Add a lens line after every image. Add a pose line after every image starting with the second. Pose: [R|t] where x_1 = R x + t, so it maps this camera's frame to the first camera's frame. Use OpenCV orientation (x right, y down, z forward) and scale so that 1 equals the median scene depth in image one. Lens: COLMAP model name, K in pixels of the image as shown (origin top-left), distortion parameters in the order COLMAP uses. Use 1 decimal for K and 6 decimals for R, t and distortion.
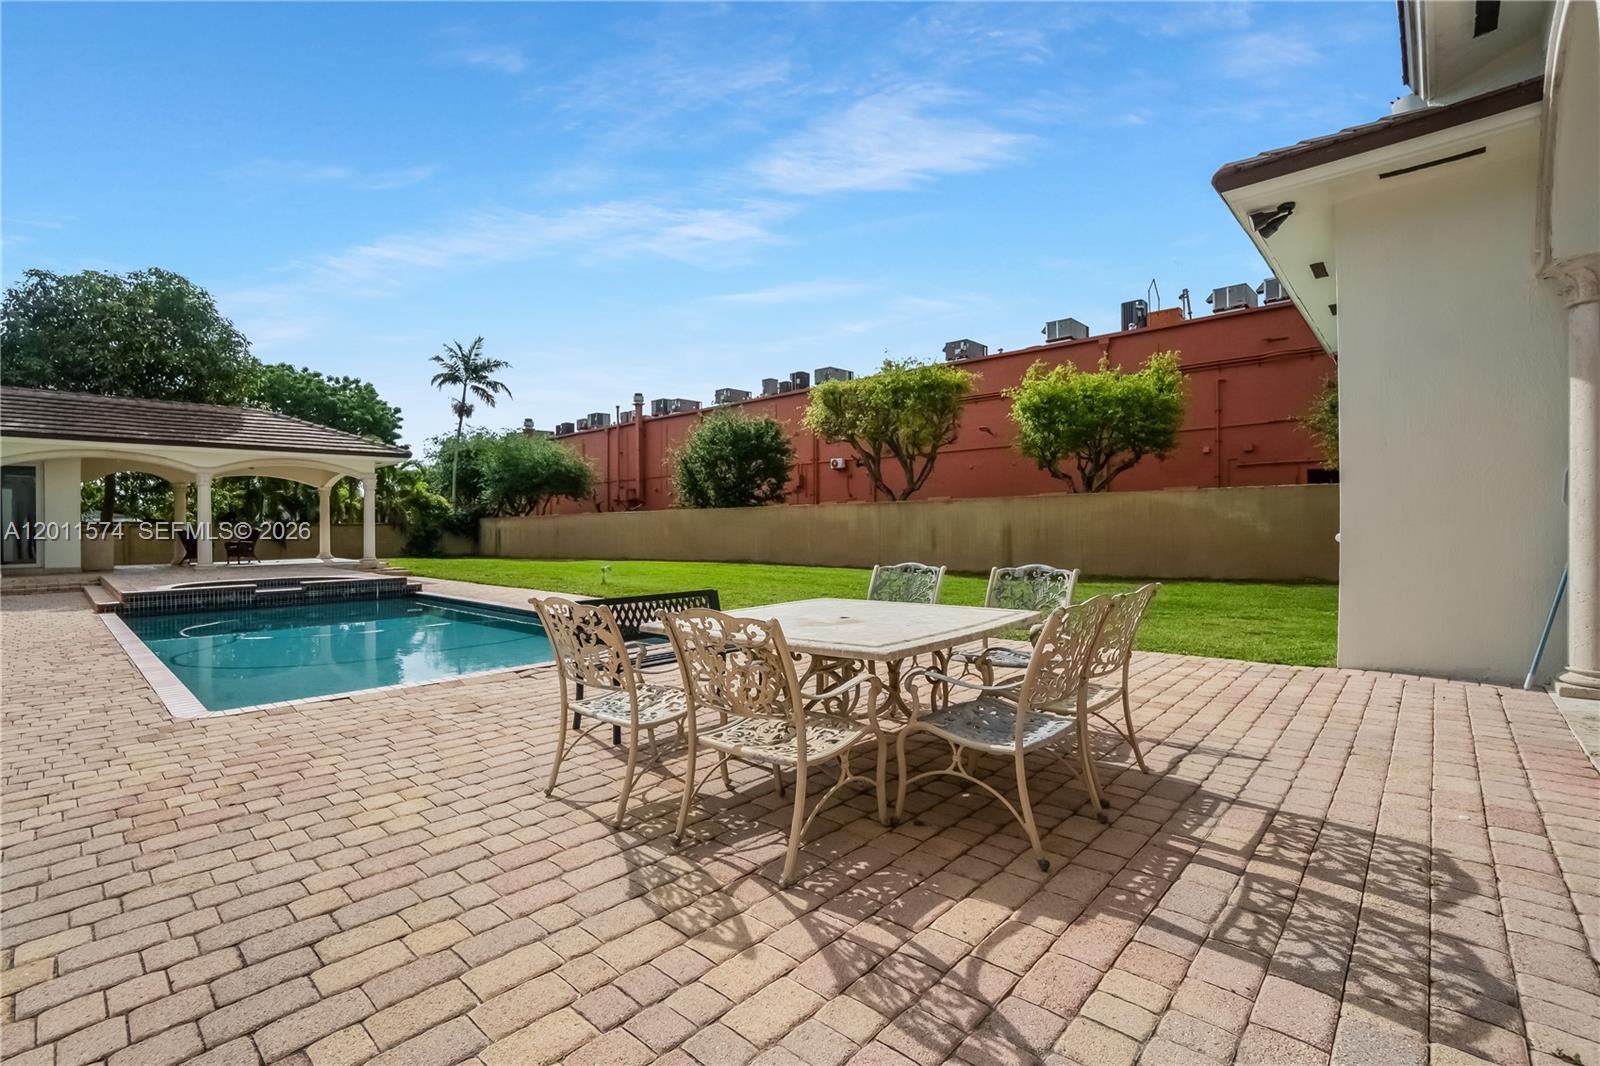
lens RADIAL K [[709.5, 0, 789.4], [0, 709.5, 525.9], [0, 0, 1]] dist [-0.075085, 0.024265]
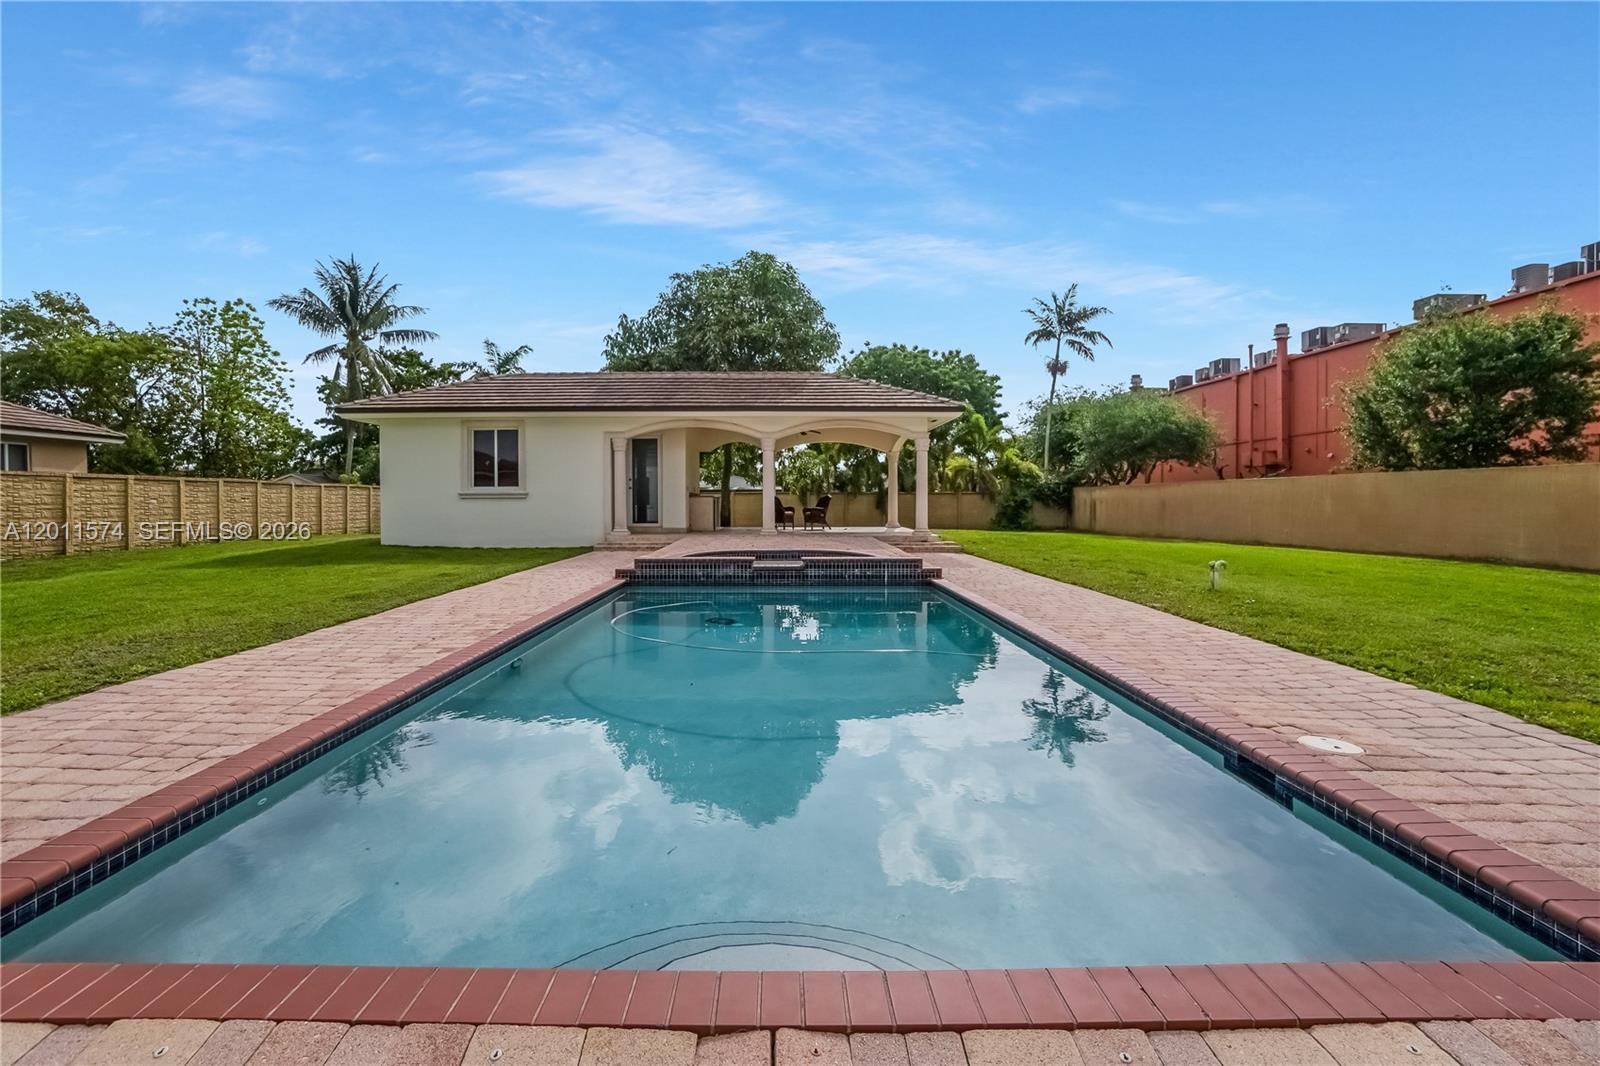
lens RADIAL K [[718.4, 0, 787.5], [0, 718.4, 505.1], [0, 0, 1]] dist [-0.074270, 0.027827]
pose [[0.679367, 0.019712, -0.733534, -0.027613], [-0.012193, 0.999804, 0.015575, 0.001788], [0.733697, -0.001637, 0.679475, 0.121311]]
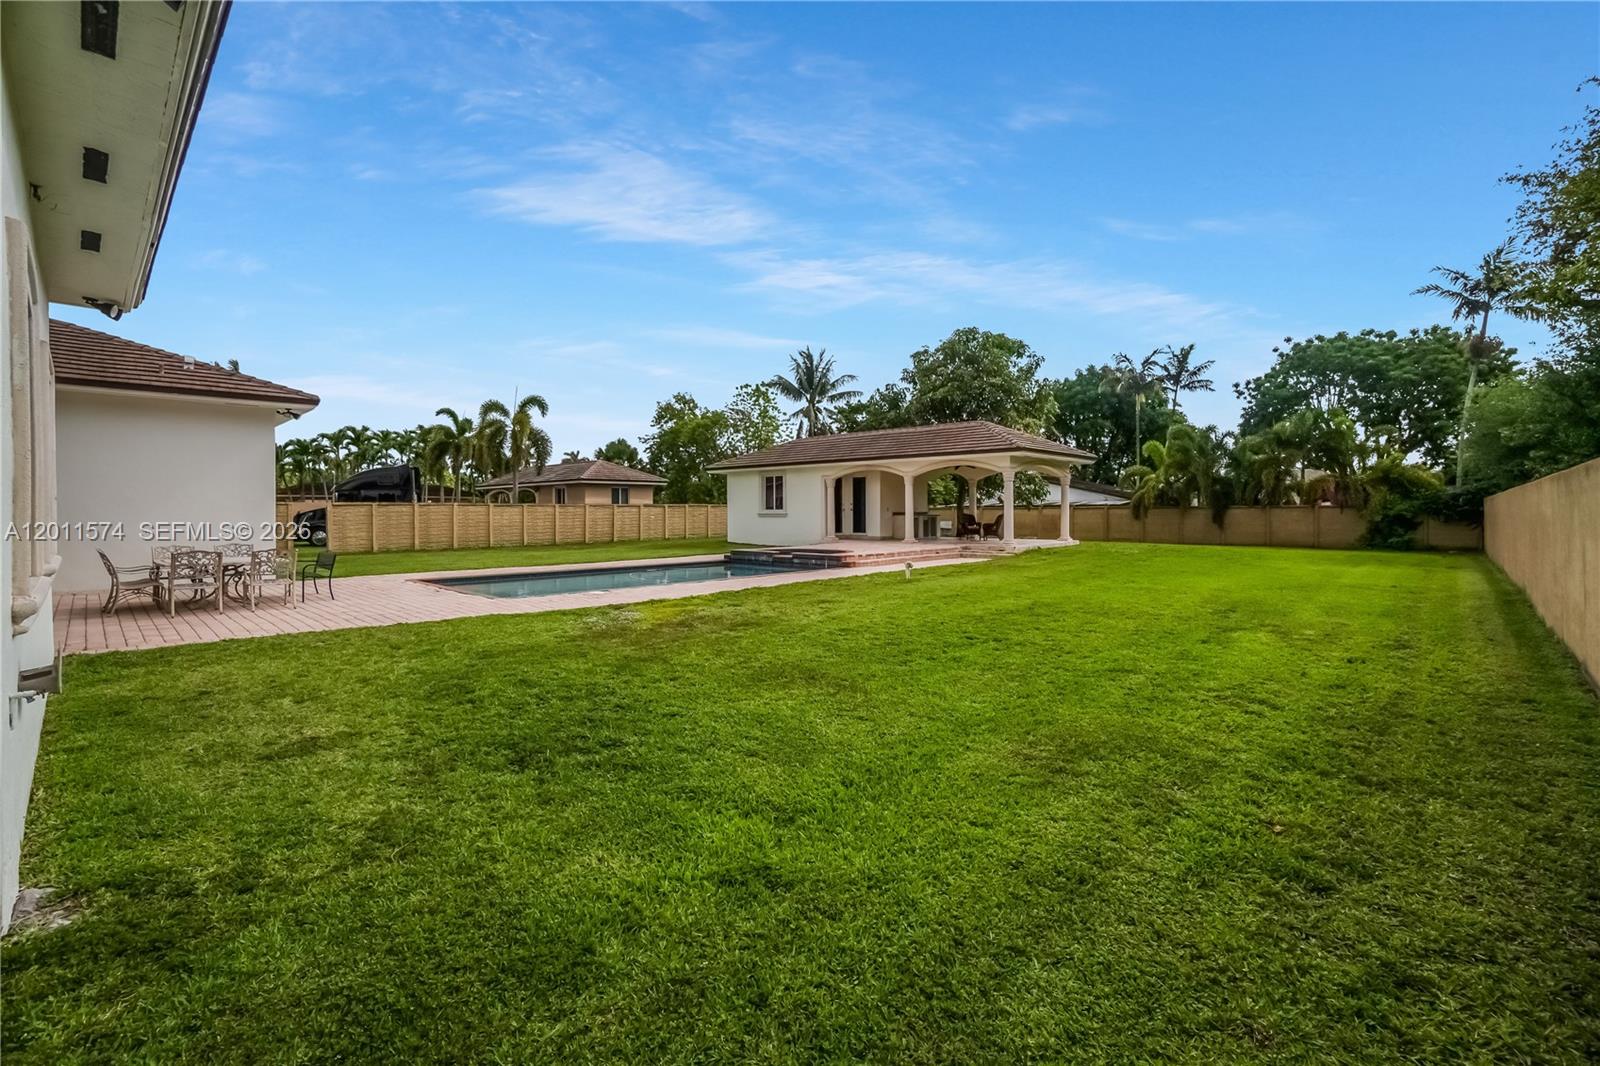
lens RADIAL K [[718.4, 0, 787.5], [0, 718.4, 505.1], [0, 0, 1]] dist [-0.074270, 0.027827]
pose [[-0.037058, 0.008545, -0.999277, 0.270871], [-0.000677, 0.999963, 0.008576, -0.010343], [0.999313, 0.000994, -0.037051, 0.321257]]
